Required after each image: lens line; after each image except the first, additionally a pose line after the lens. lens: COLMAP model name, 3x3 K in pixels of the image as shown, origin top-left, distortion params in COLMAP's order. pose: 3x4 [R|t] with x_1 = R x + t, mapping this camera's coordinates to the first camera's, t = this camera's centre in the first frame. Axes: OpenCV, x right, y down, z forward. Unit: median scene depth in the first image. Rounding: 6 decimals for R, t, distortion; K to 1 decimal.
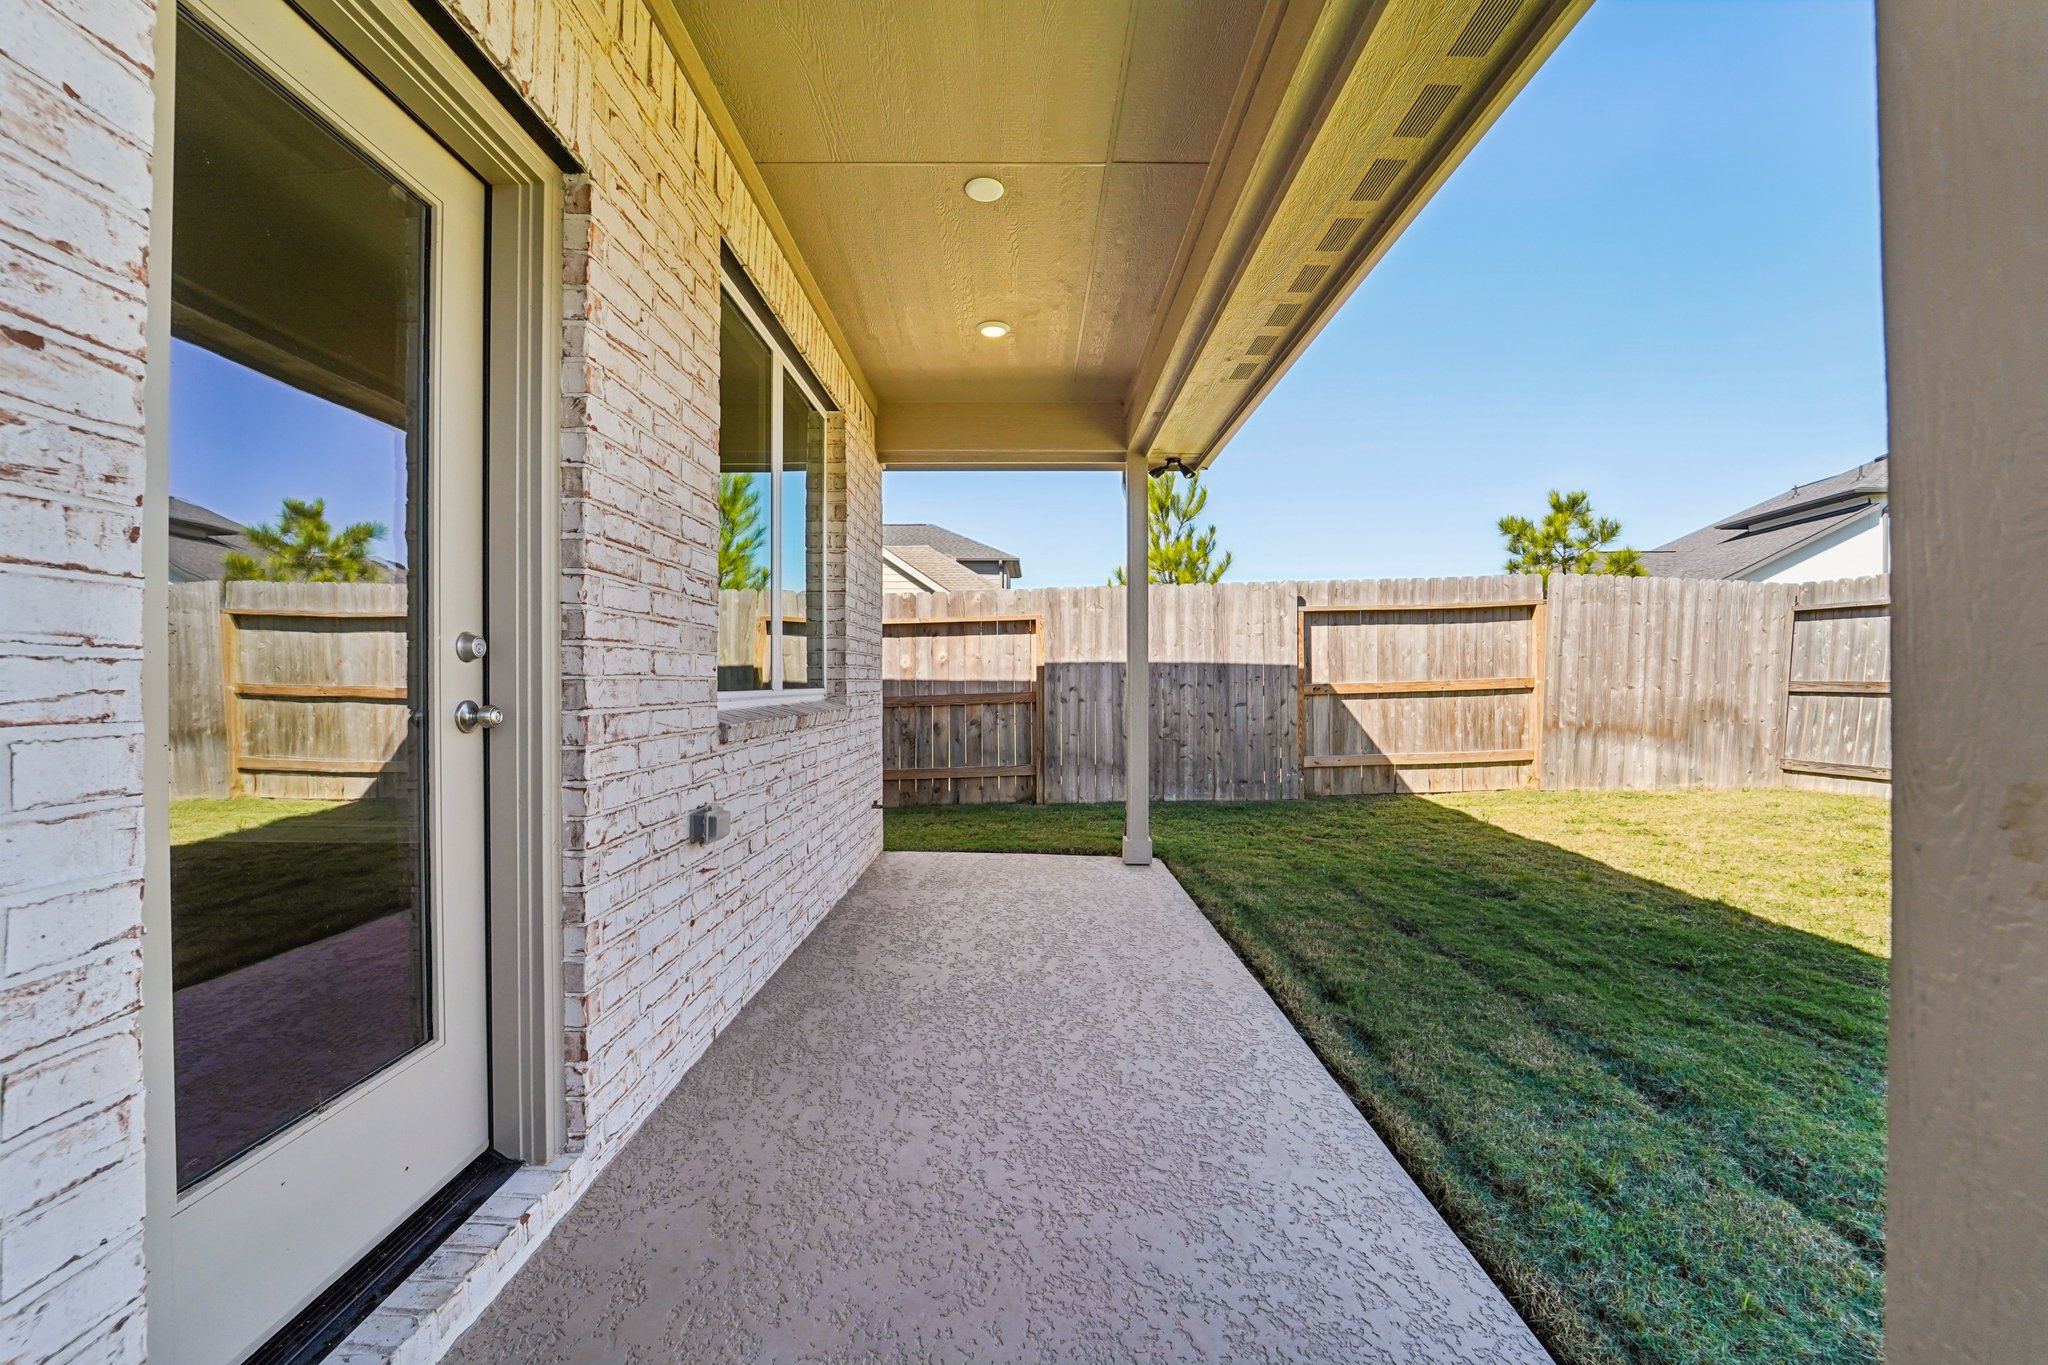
lens RADIAL K [[842.7, 0, 1033.3], [0, 842.7, 677.1], [0, 0, 1]] dist [-0.029182, -0.000349]
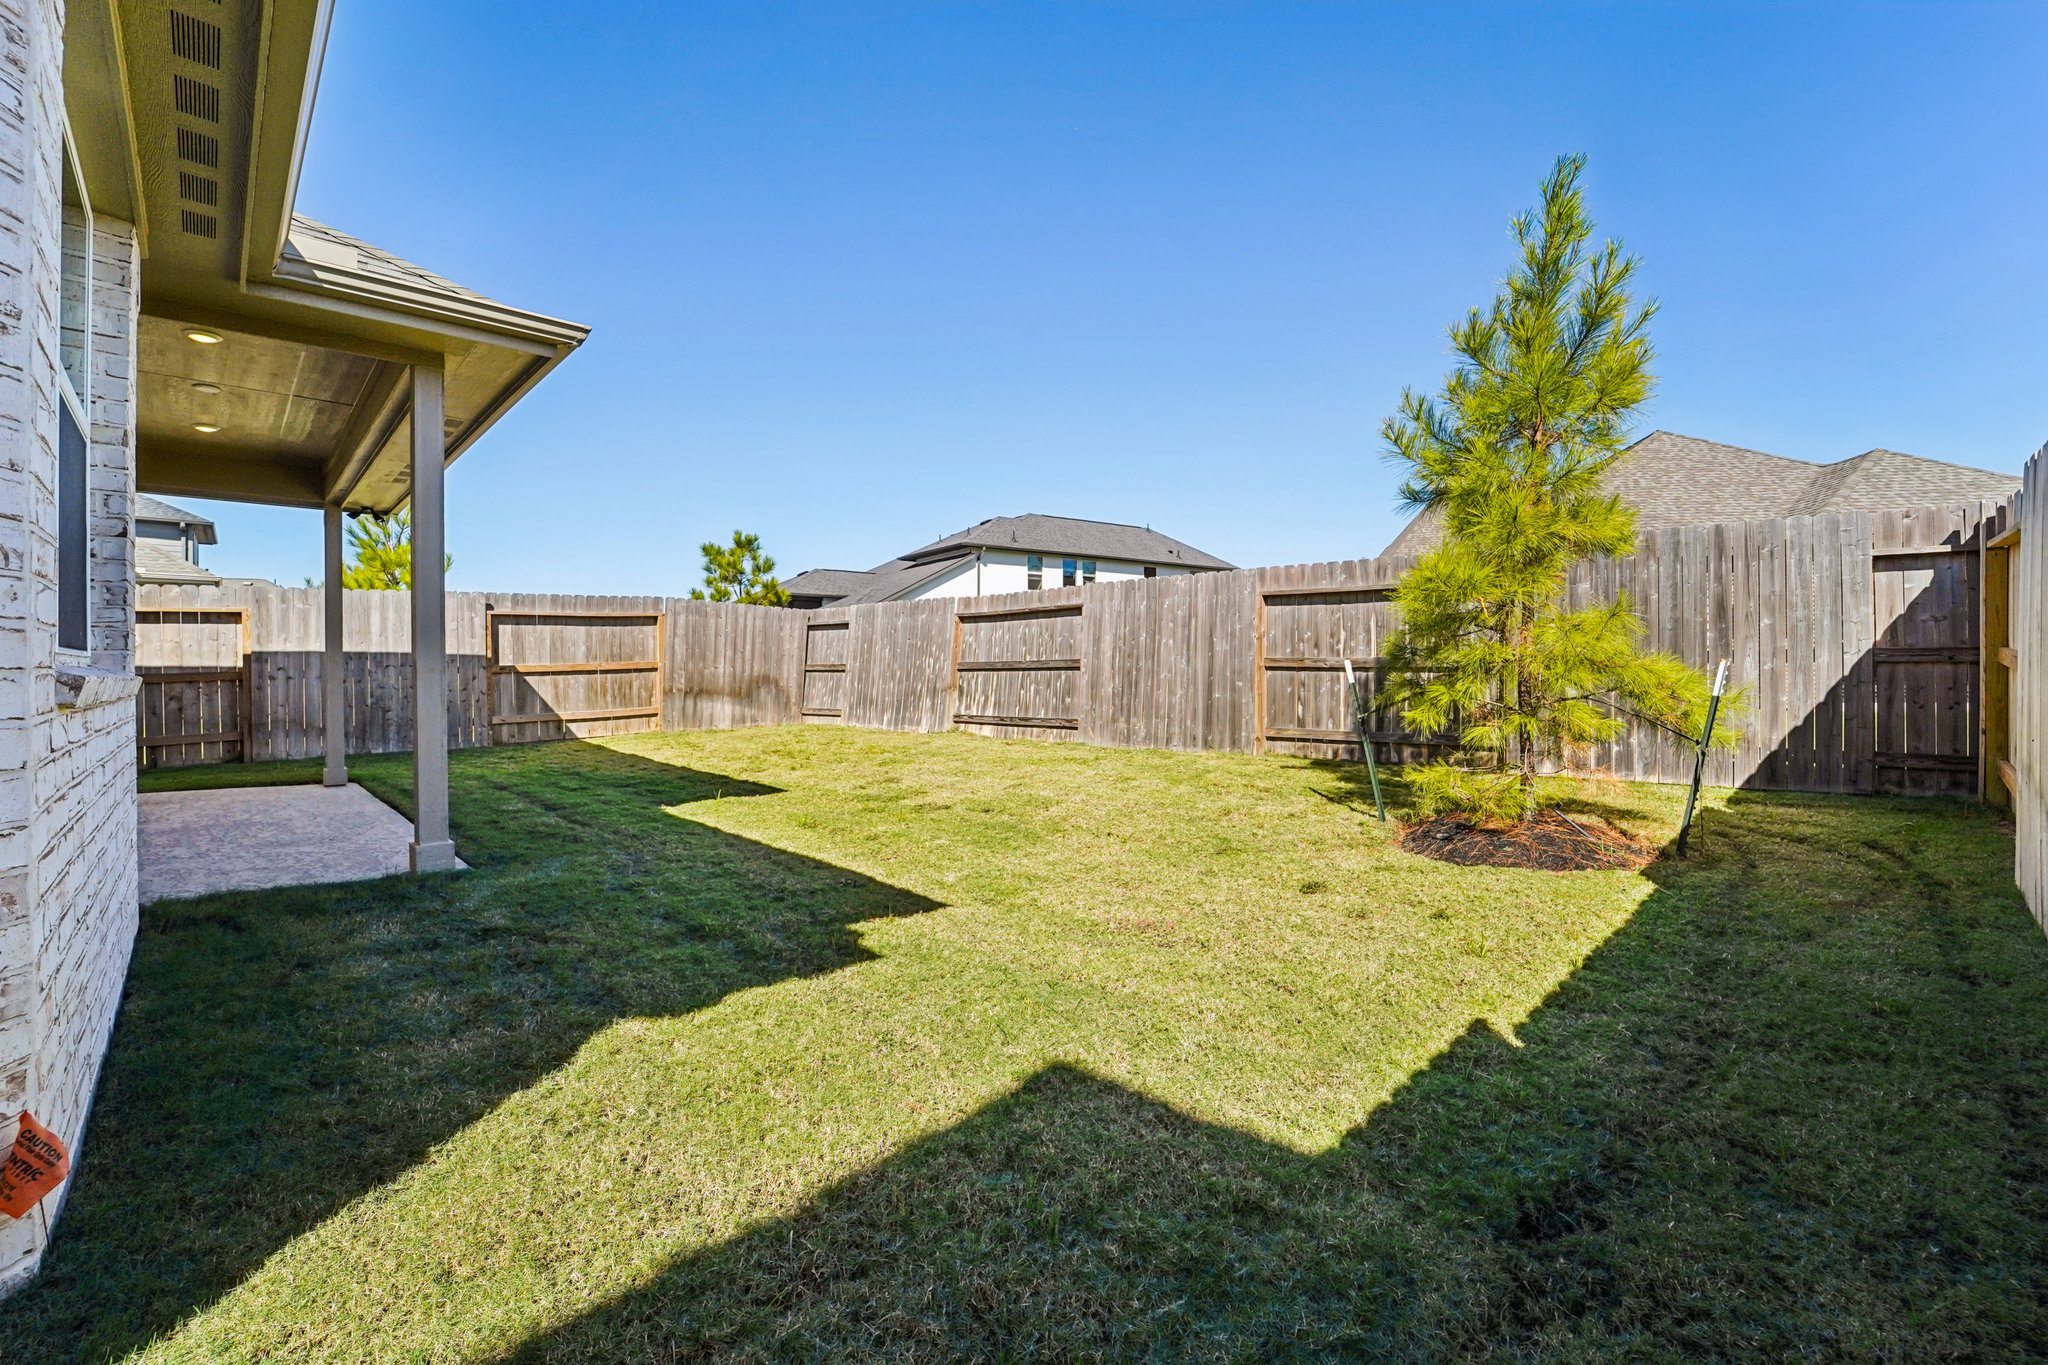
lens RADIAL K [[842.7, 0, 1033.3], [0, 842.7, 677.1], [0, 0, 1]] dist [-0.029182, -0.000349]
pose [[0.716191, -0.007826, 0.697861, -0.004814], [0.000389, 0.999941, 0.010815, 0.013441], [-0.697904, -0.007474, 0.716152, -0.654648]]
